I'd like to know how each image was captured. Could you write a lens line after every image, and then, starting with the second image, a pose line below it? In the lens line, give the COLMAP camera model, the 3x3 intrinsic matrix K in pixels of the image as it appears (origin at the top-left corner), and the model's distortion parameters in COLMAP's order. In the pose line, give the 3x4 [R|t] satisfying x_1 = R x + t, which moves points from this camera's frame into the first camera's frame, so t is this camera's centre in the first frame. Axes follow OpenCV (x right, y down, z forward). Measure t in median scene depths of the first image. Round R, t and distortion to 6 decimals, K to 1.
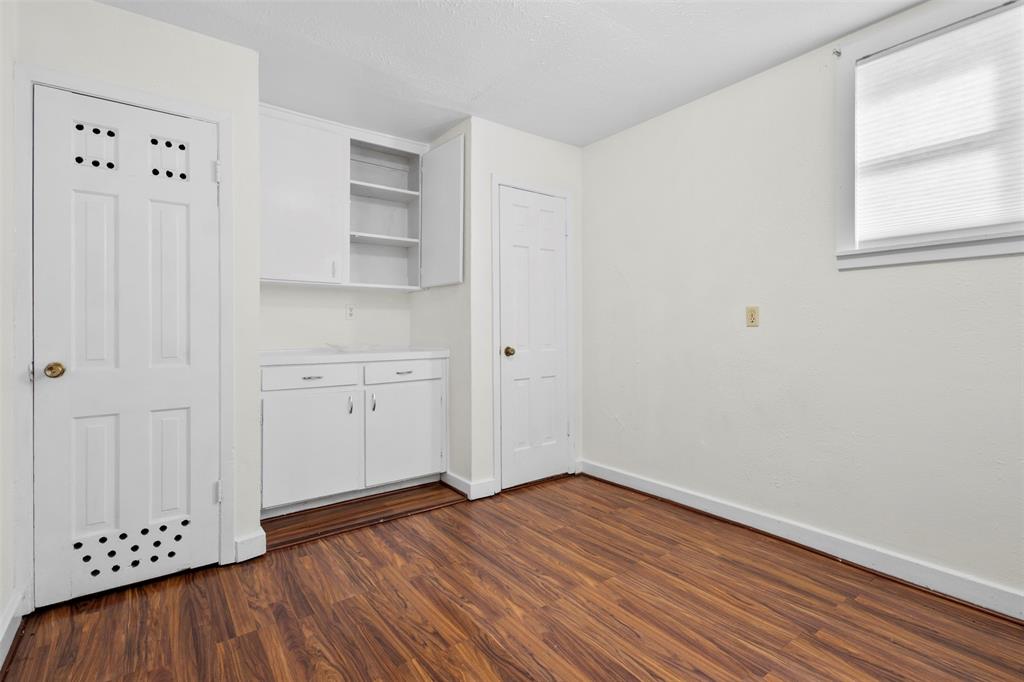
lens RADIAL K [[482.6, 0, 517.5], [0, 482.6, 323.3], [0, 0, 1]] dist [0.008311, -0.001116]
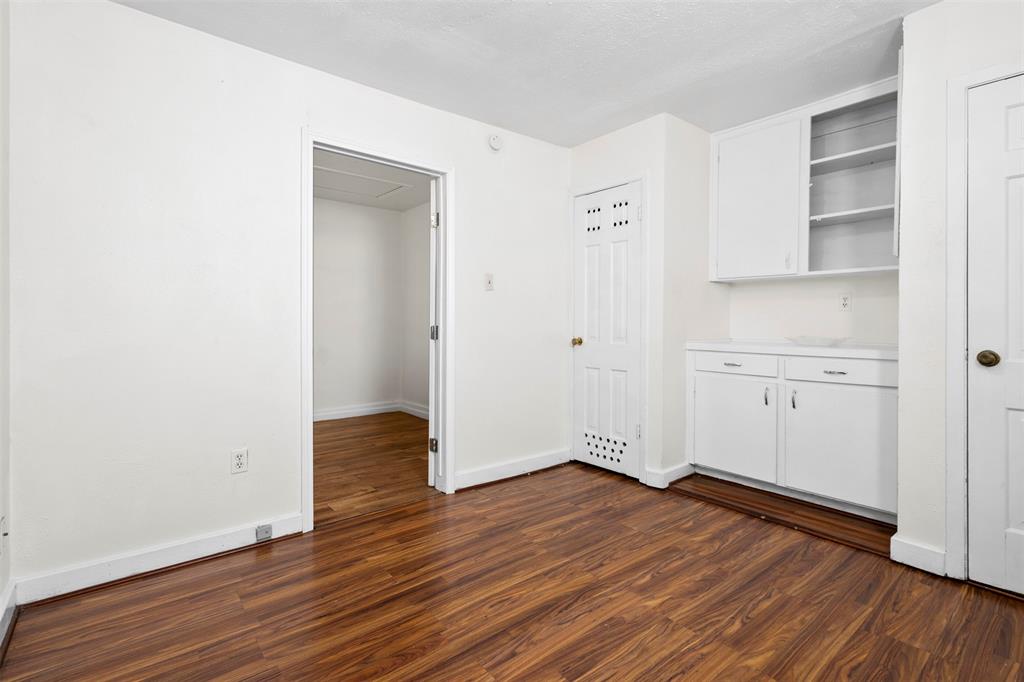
lens RADIAL K [[482.6, 0, 517.5], [0, 482.6, 323.3], [0, 0, 1]] dist [0.008311, -0.001116]
pose [[0.036031, 0.005719, -0.999334, 0.809893], [0.009329, 0.999938, 0.006058, 0.007627], [0.999307, -0.009541, 0.035976, 0.567806]]
